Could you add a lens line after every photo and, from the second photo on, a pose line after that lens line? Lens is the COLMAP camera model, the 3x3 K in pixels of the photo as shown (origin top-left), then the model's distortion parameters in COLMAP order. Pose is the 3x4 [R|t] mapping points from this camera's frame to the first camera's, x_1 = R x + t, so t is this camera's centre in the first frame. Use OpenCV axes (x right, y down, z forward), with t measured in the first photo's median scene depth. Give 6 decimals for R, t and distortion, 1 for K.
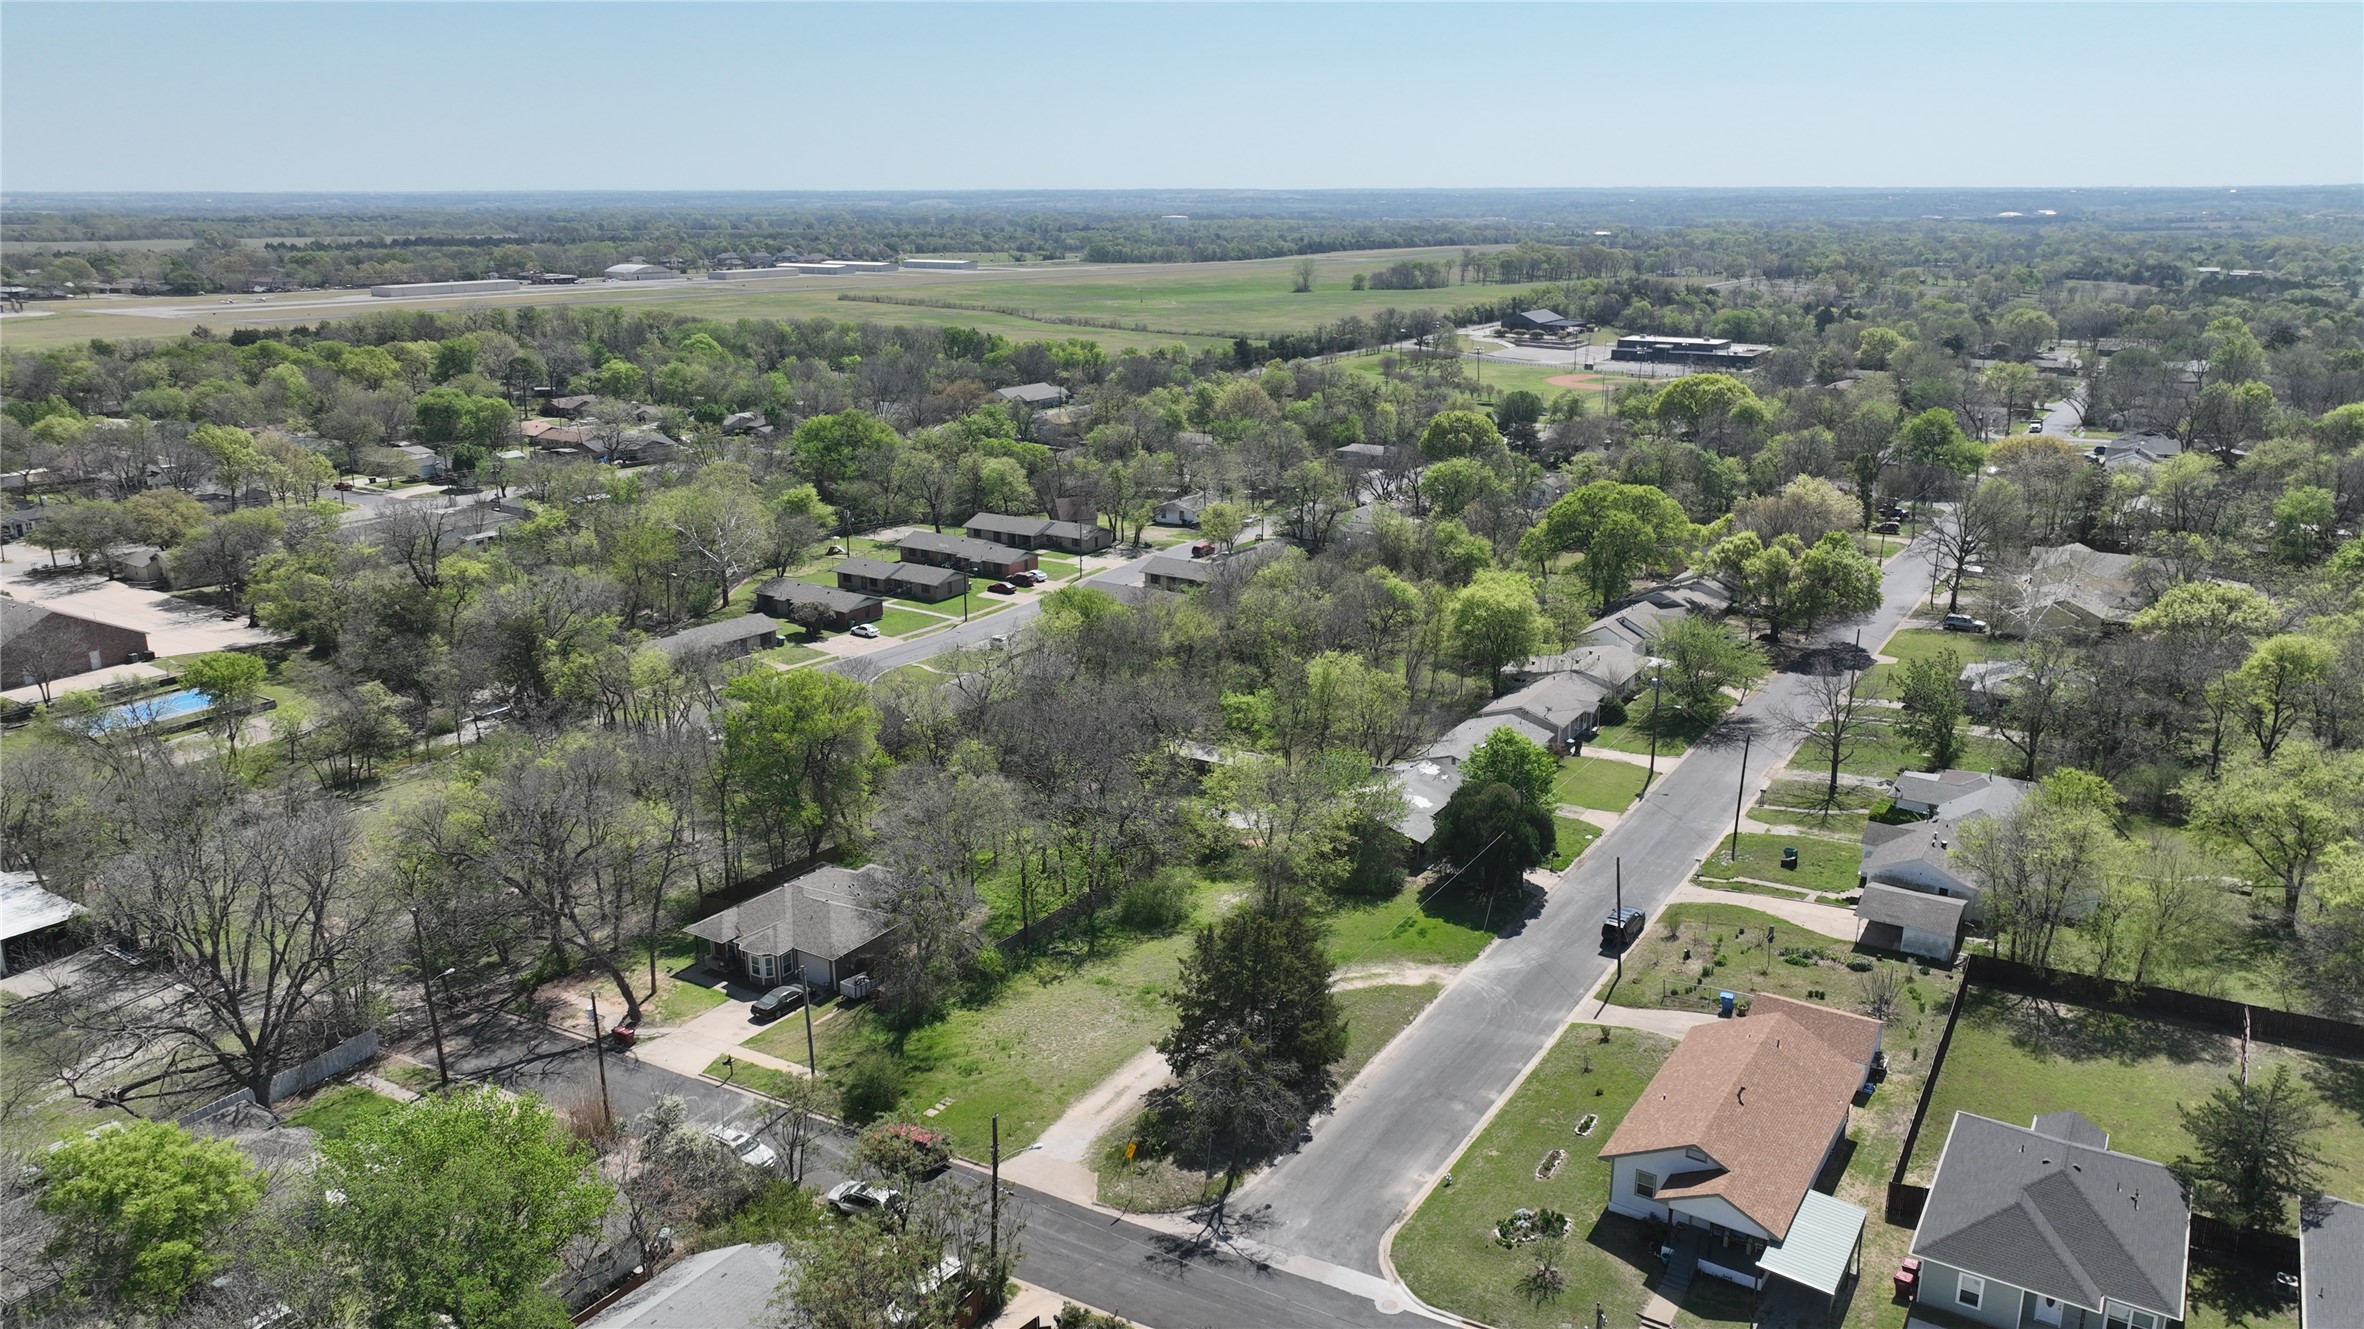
lens RADIAL K [[1659.5, 0, 1185.5], [0, 1659.5, 671.4], [0, 0, 1]] dist [0.003863, 0.009533]
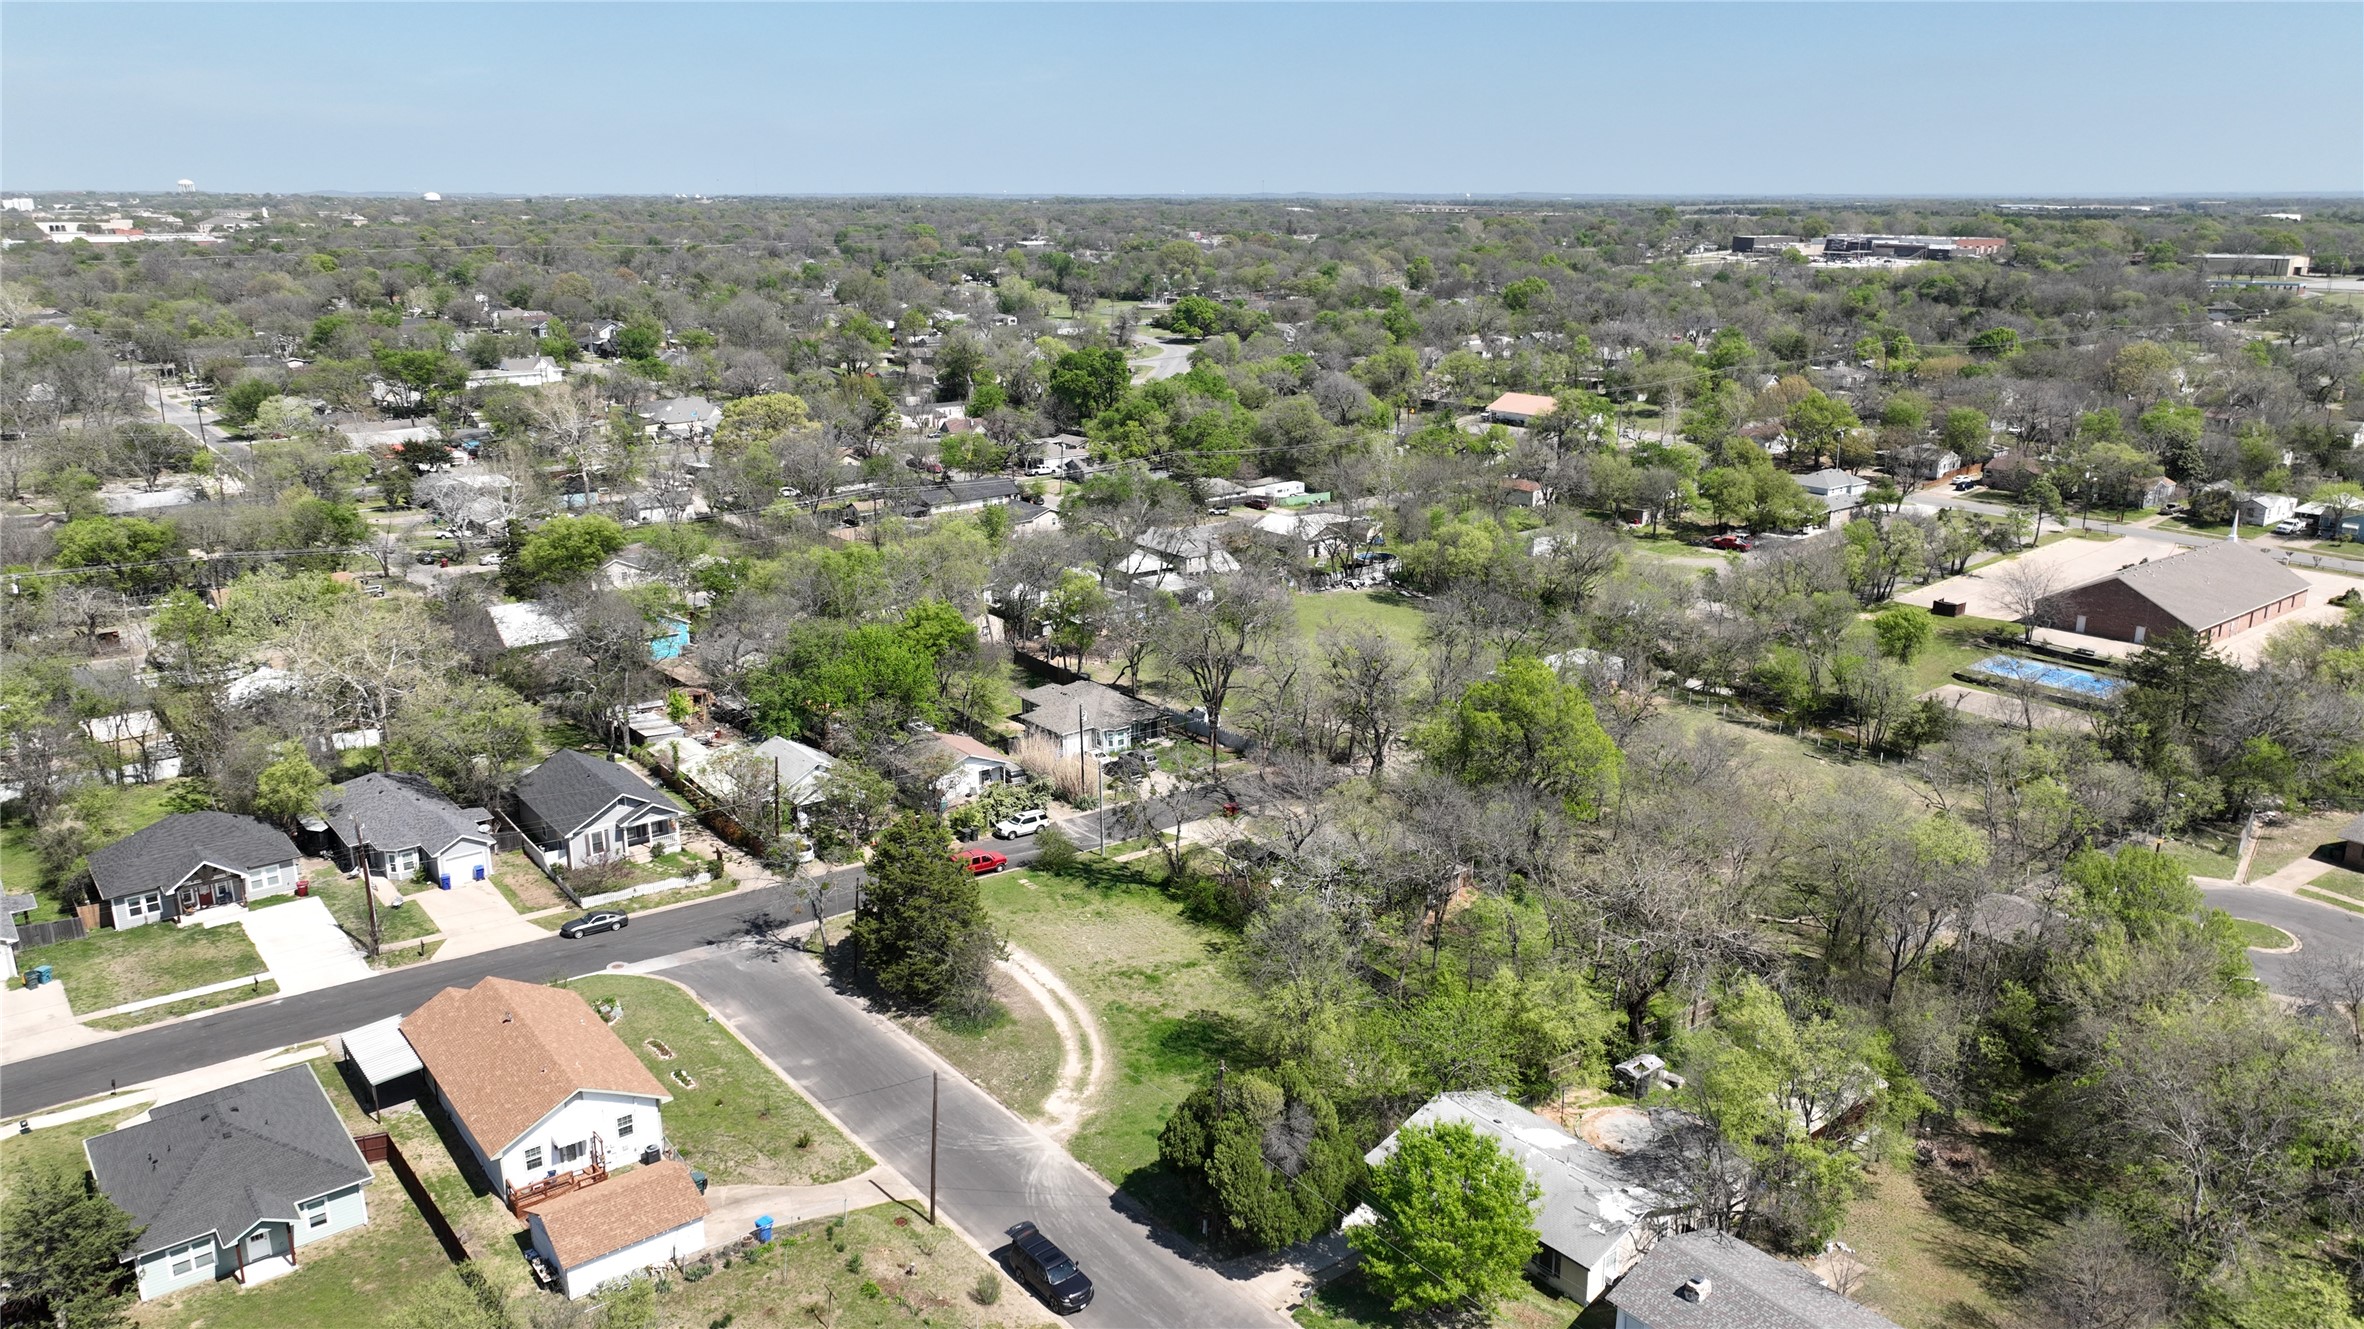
lens RADIAL K [[1659.5, 0, 1184.2], [0, 1659.5, 673.6], [0, 0, 1]] dist [0.003863, 0.009533]
pose [[-0.326685, 0.268088, -0.906314, 0.751292], [-0.261621, 0.895807, 0.359283, -0.308192], [0.908202, 0.354483, -0.222509, 1.050384]]
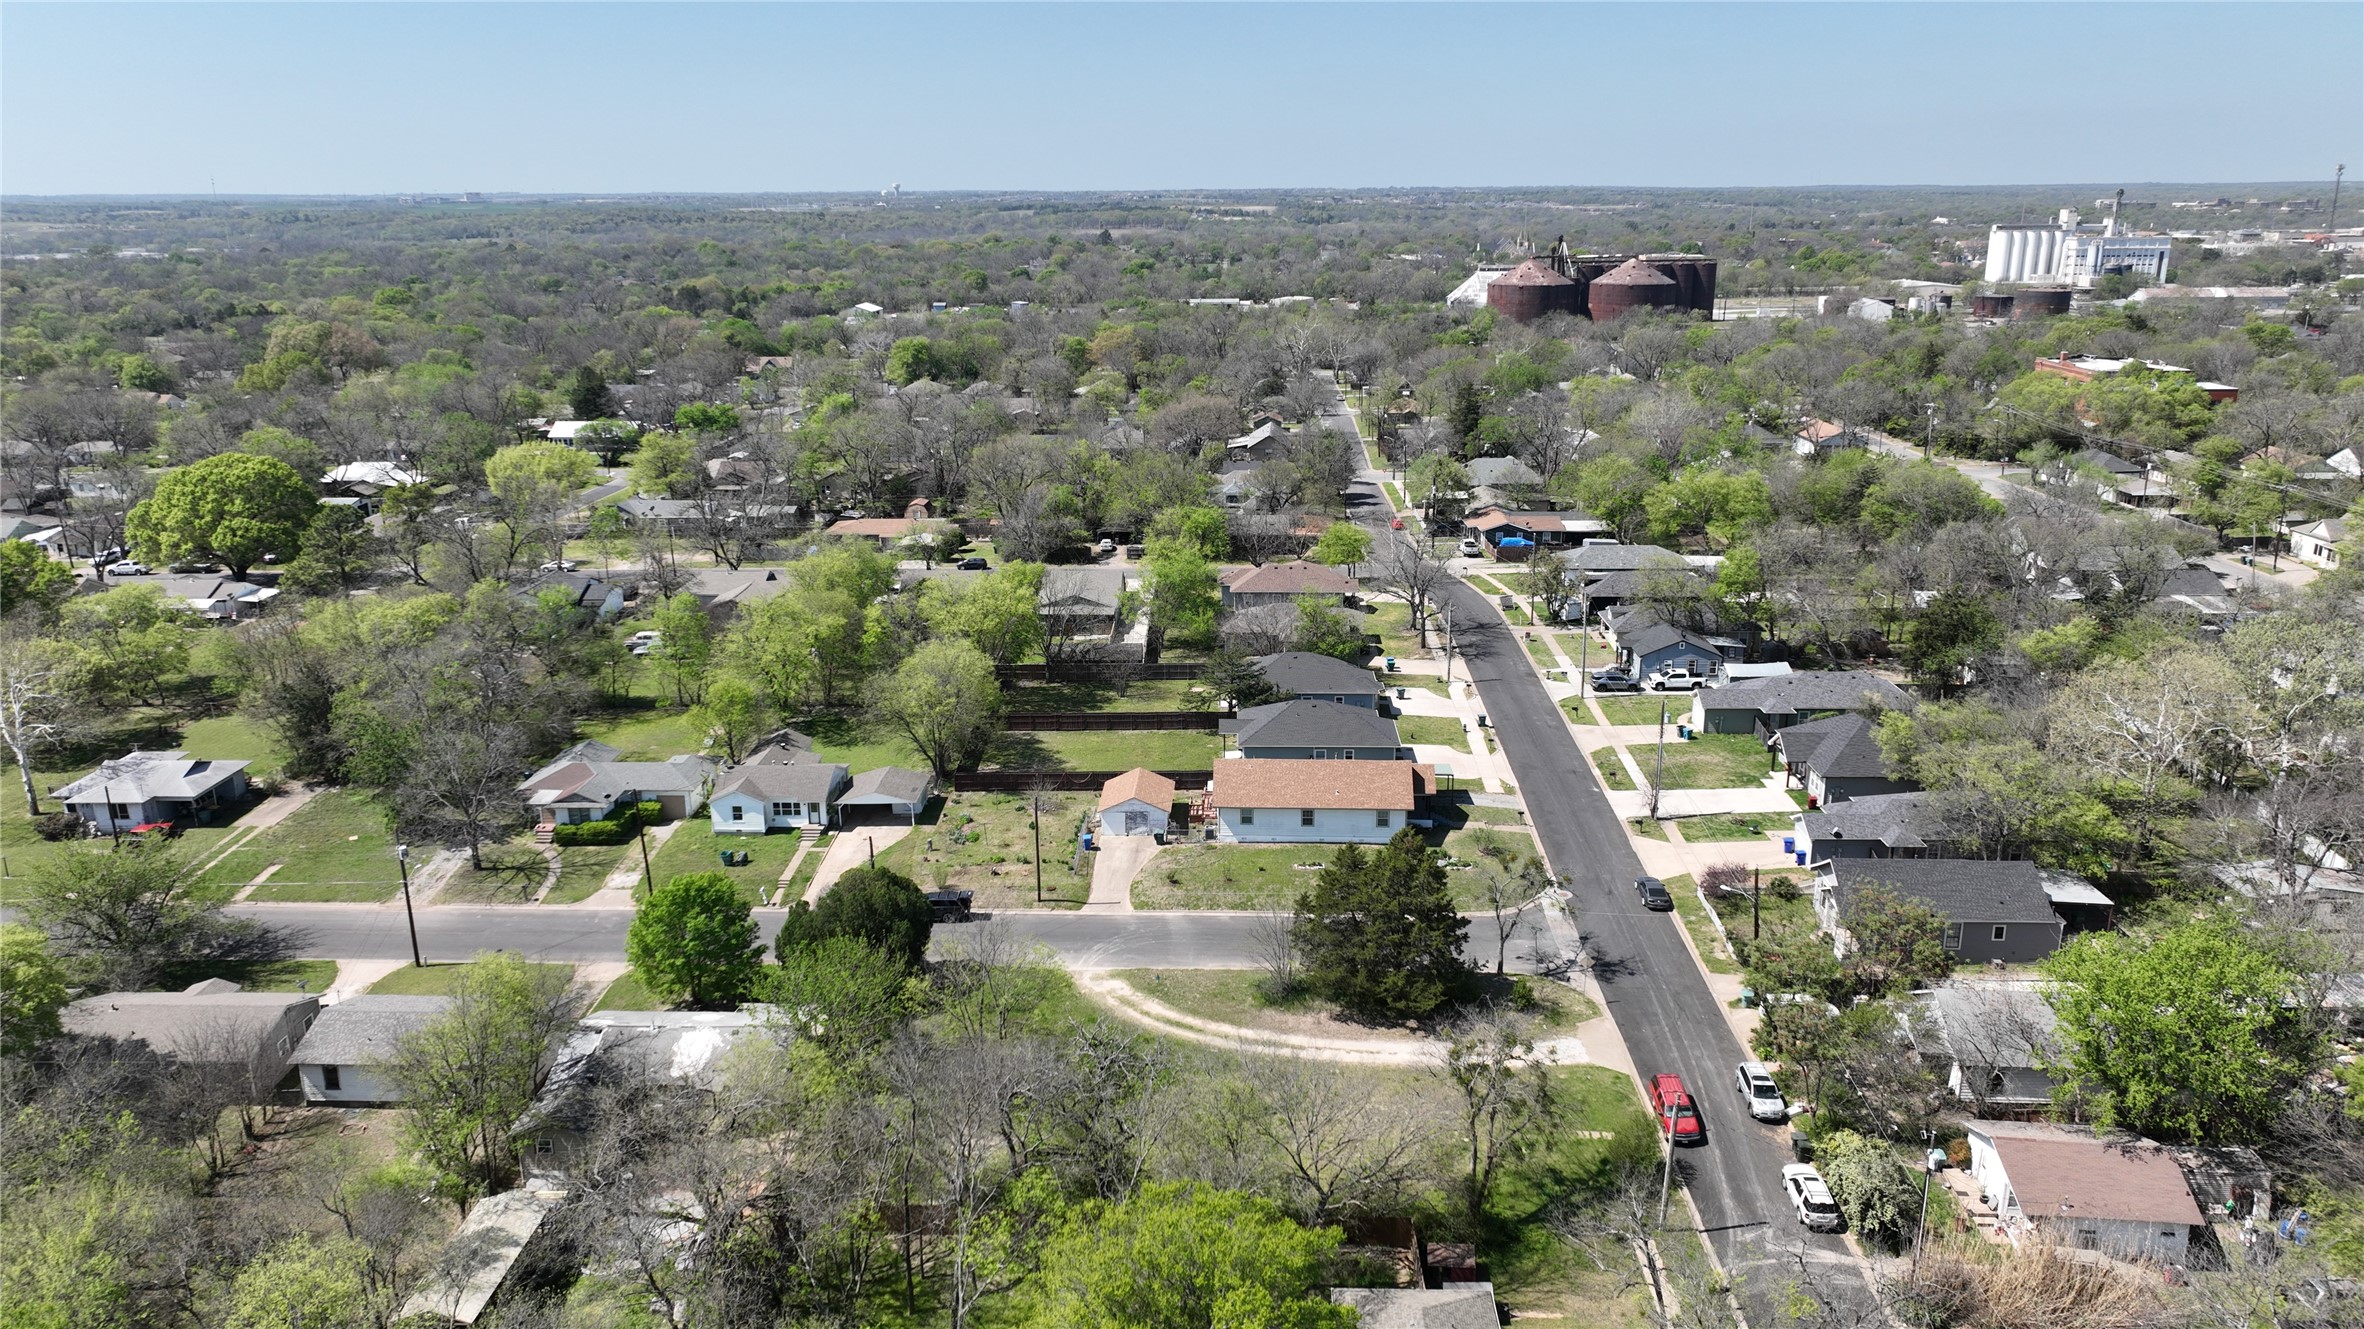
lens RADIAL K [[1659.5, 0, 1188.2], [0, 1659.5, 658.5], [0, 0, 1]] dist [0.003863, 0.009533]
pose [[-0.505764, -0.229537, 0.831574, -0.600345], [0.249899, 0.883638, 0.395896, -0.332572], [-0.825684, 0.408040, -0.389551, 1.138507]]
